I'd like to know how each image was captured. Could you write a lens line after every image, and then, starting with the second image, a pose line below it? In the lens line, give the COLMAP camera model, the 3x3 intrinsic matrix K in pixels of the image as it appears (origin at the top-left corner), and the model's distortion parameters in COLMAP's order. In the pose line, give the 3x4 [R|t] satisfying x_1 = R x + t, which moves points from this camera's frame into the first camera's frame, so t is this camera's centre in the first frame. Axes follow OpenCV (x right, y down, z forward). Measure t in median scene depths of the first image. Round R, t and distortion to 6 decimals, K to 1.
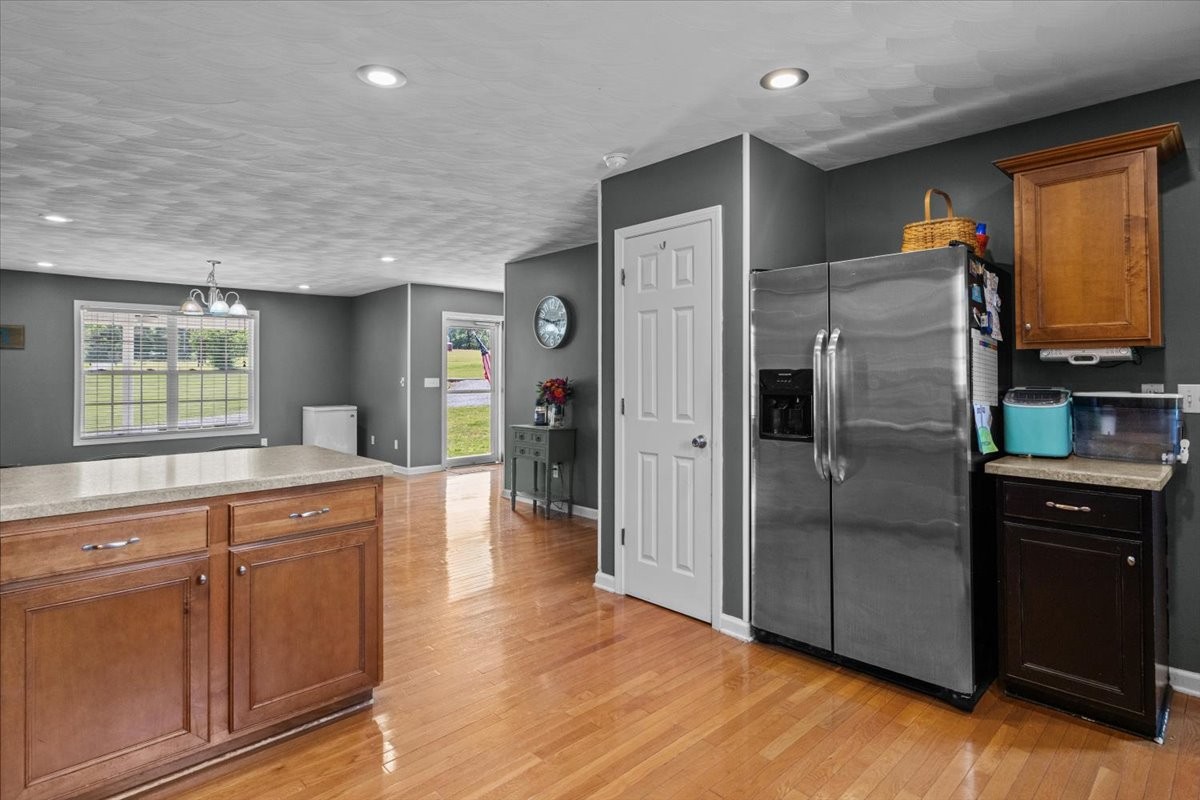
lens RADIAL K [[611.1, 0, 600.0], [0, 611.1, 400.0], [0, 0, 1]] dist [-0.001996, -0.000438]
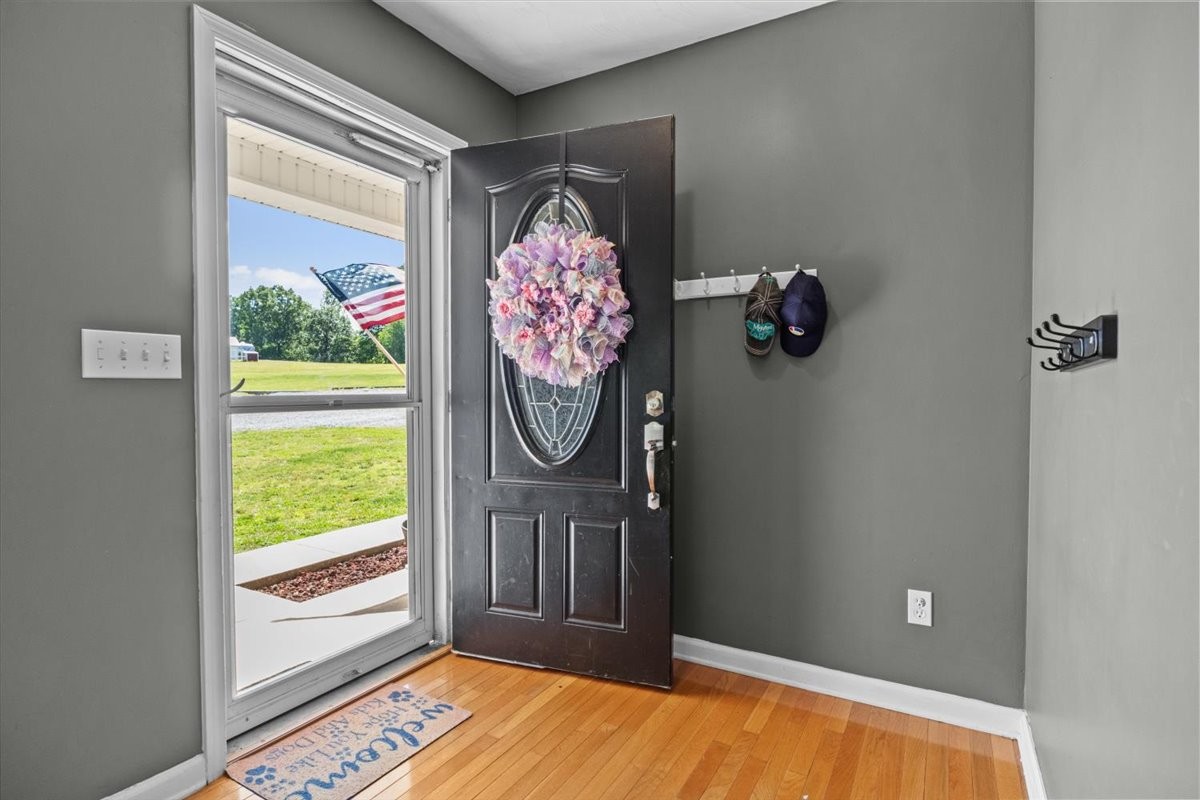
lens RADIAL K [[599.1, 0, 600.0], [0, 599.1, 400.0], [0, 0, 1]] dist [-0.002446, -0.001540]
pose [[0.960736, -0.006188, 0.277394, -0.172691], [0.012417, 0.999709, -0.020704, -0.009143], [-0.277185, 0.023335, 0.960533, 0.712378]]
